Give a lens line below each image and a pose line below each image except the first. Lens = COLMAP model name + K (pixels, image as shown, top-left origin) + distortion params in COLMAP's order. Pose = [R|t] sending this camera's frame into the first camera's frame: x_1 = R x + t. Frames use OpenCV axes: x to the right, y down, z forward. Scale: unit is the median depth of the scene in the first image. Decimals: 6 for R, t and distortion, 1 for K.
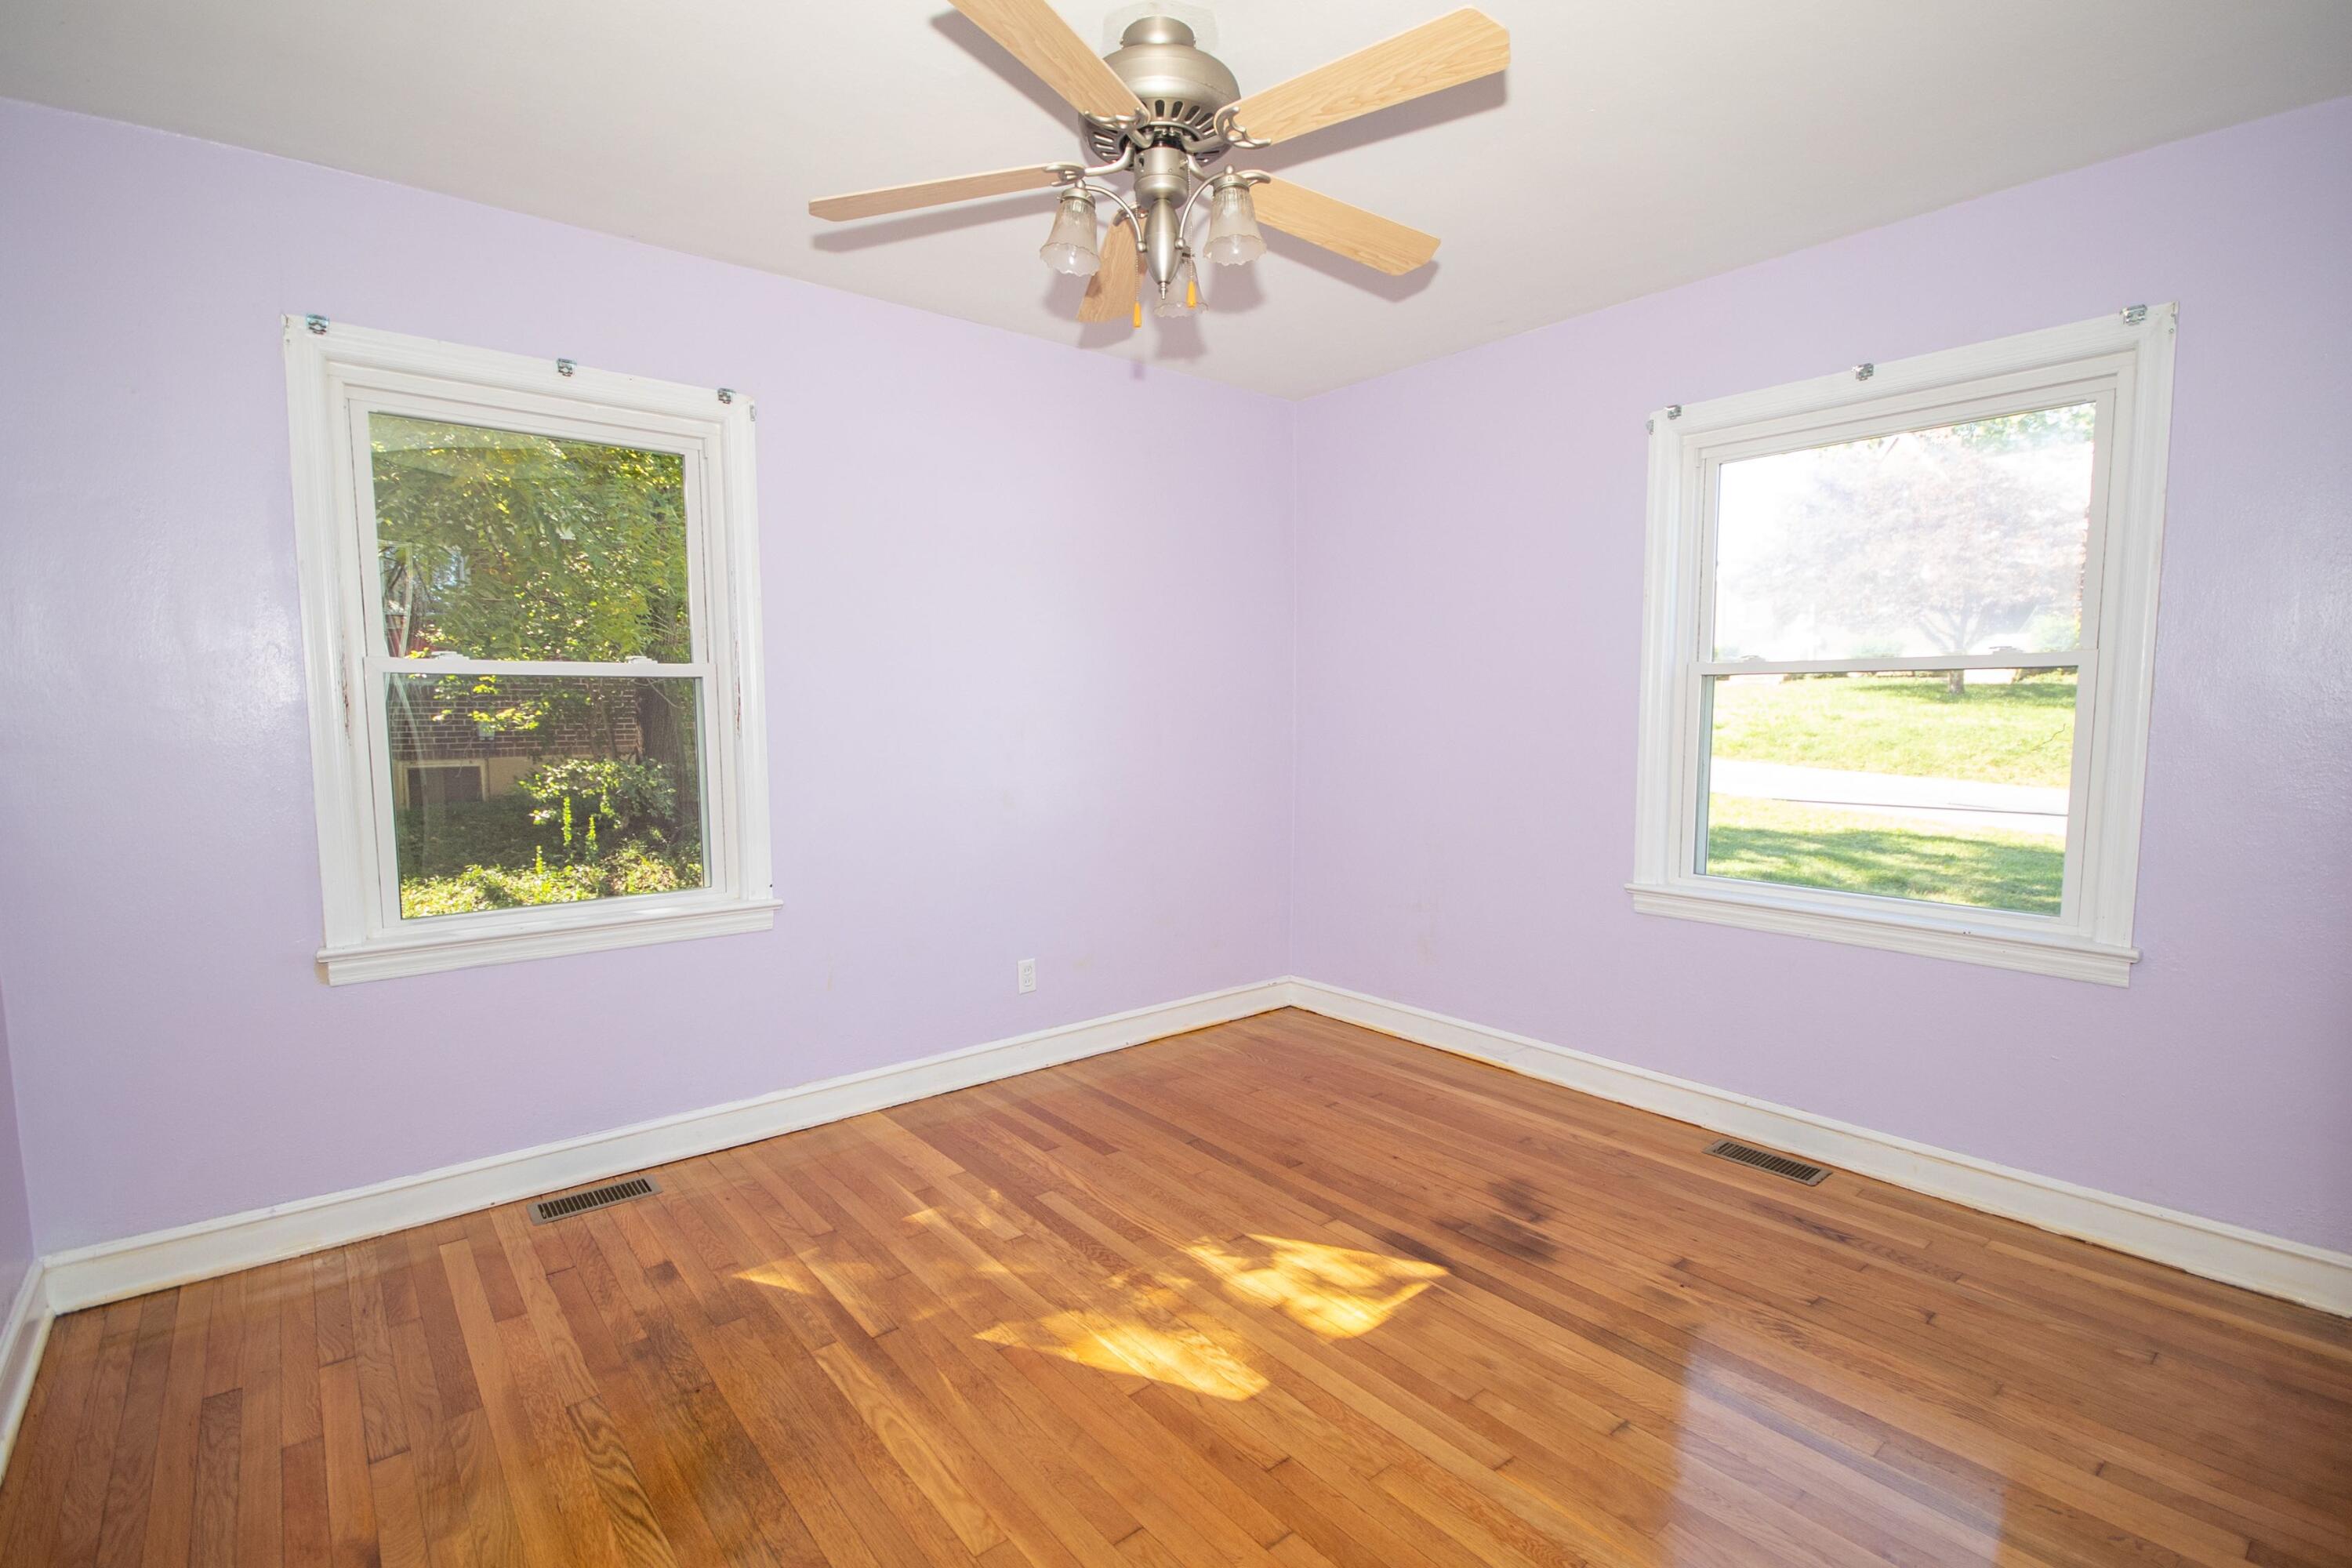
lens RADIAL K [[1083.9, 0, 1189.1], [0, 1083.9, 807.7], [0, 0, 1]] dist [-0.001787, -0.000408]
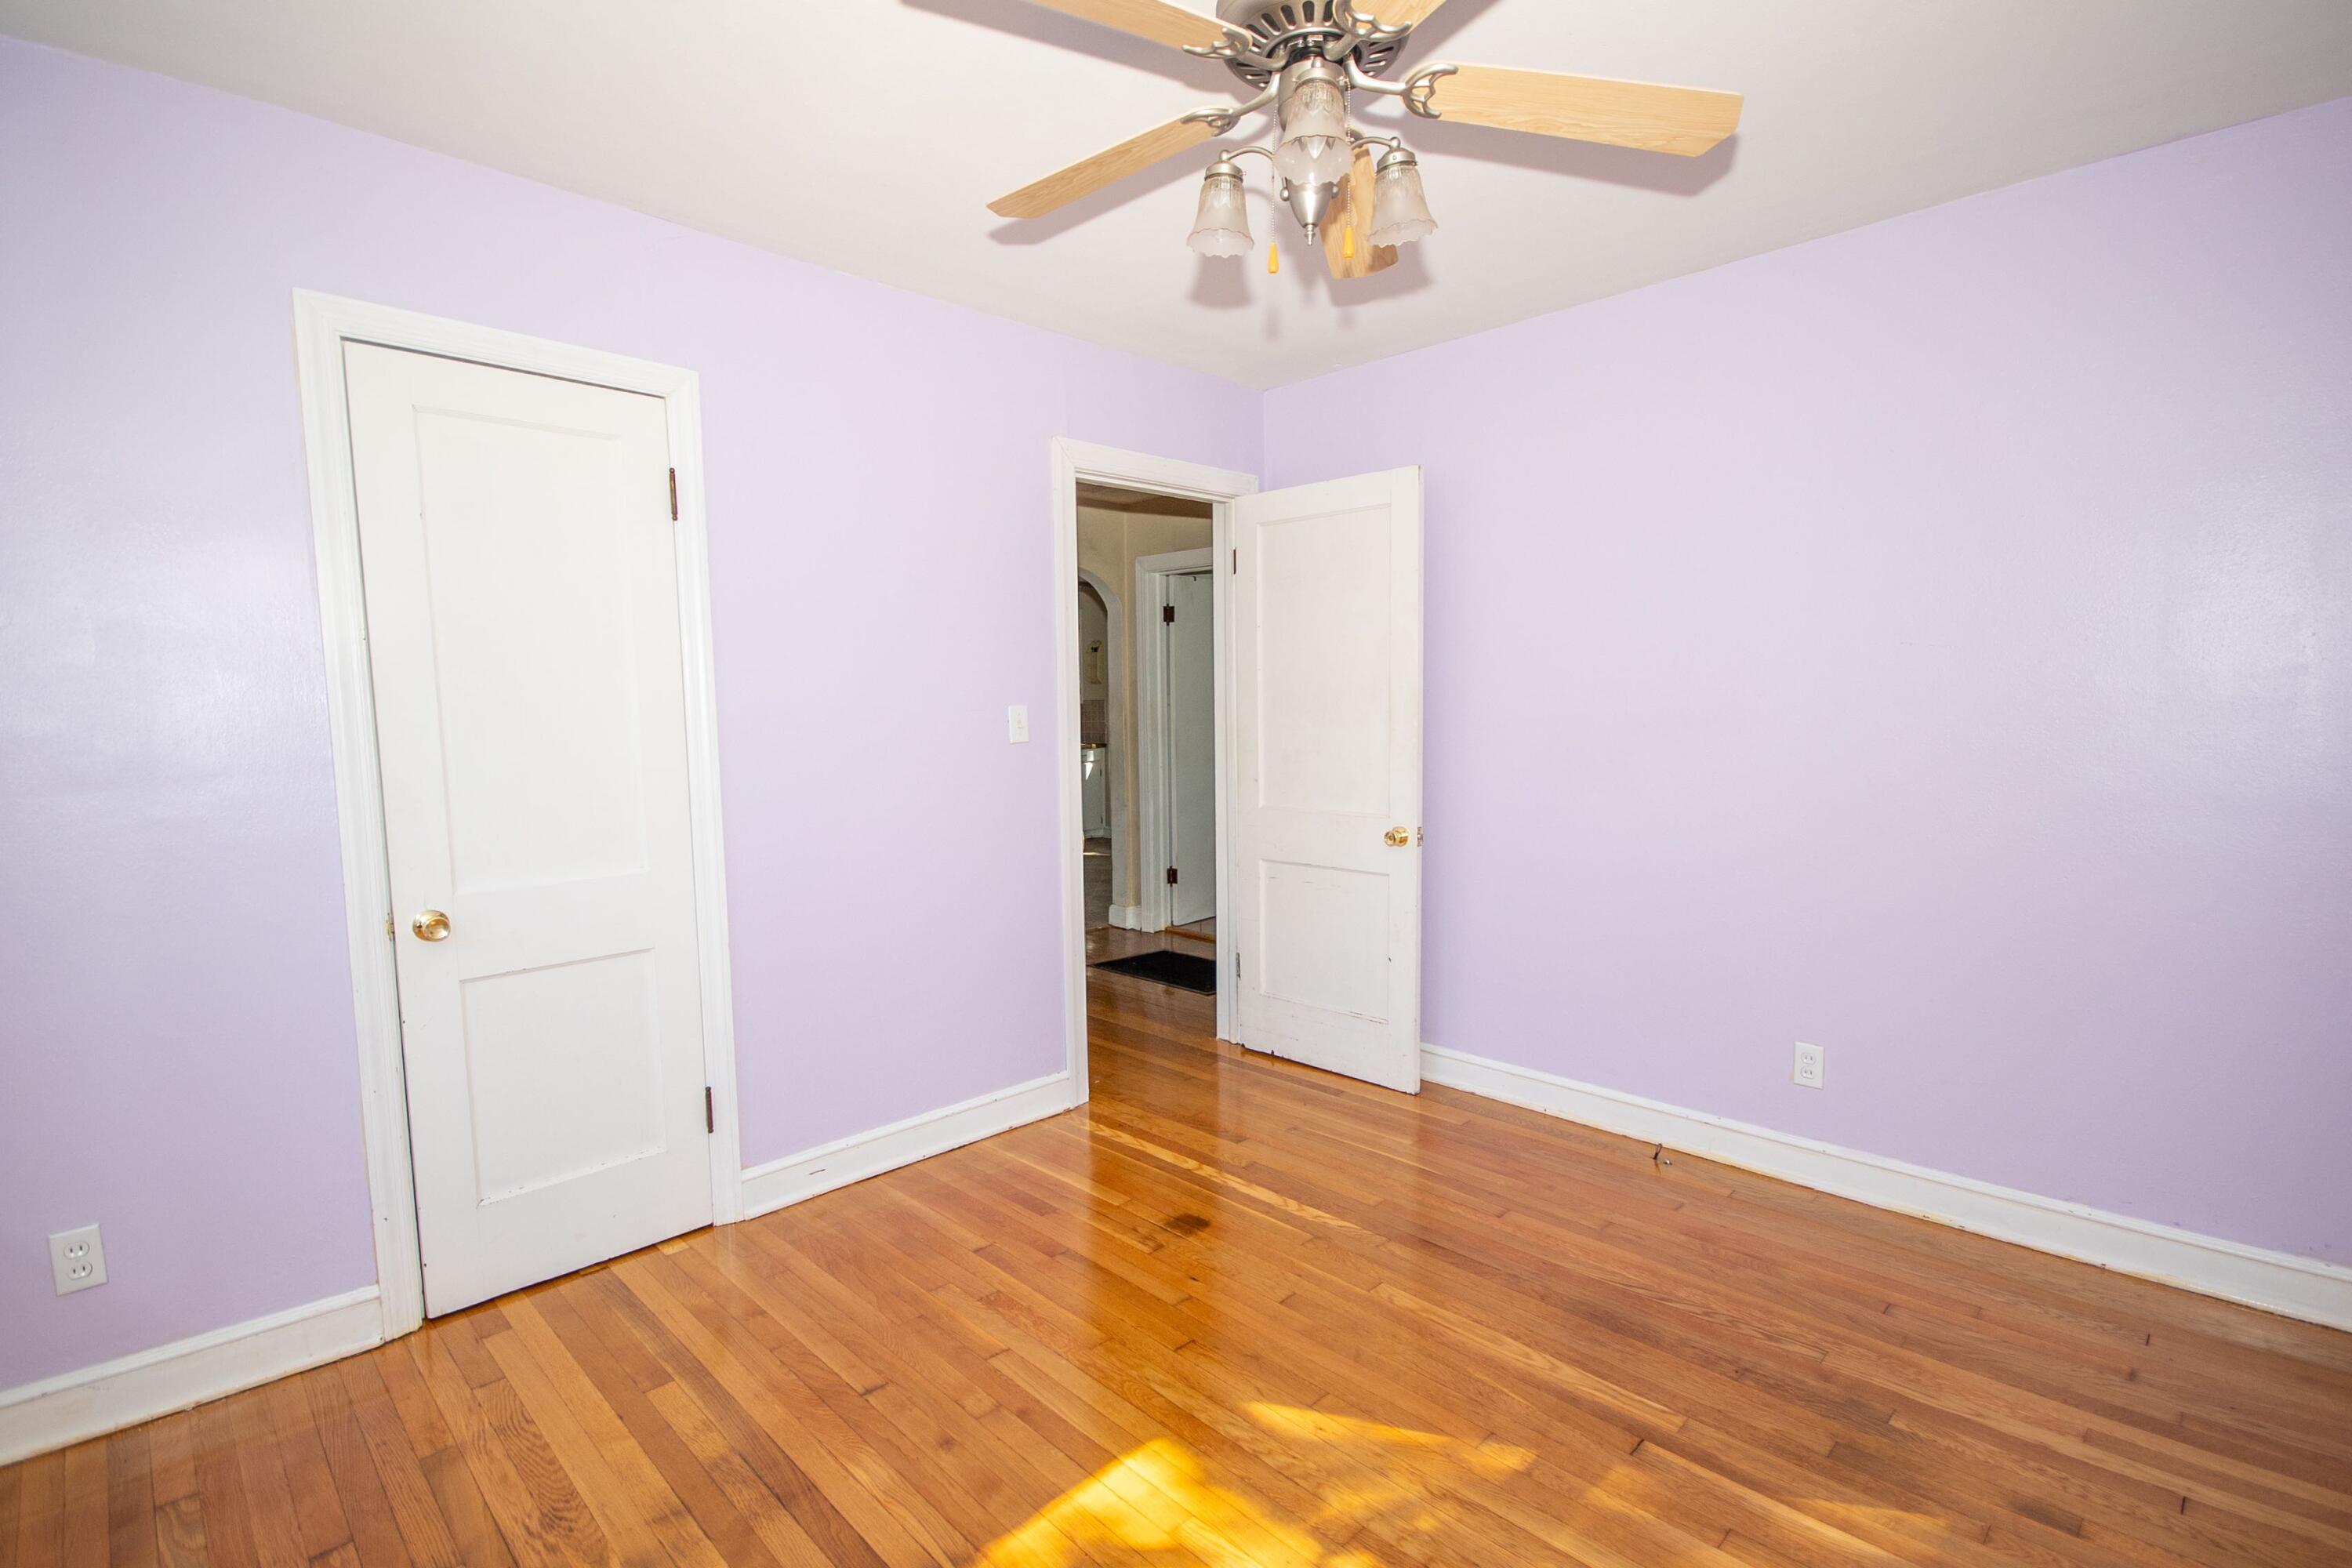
lens RADIAL K [[1083.9, 0, 1189.1], [0, 1083.9, 807.7], [0, 0, 1]] dist [-0.001787, -0.000408]
pose [[-0.995988, 0.022648, -0.086575, 0.143786], [0.005427, 0.980949, 0.194188, -0.191449], [0.089323, 0.192939, -0.977137, 1.772379]]
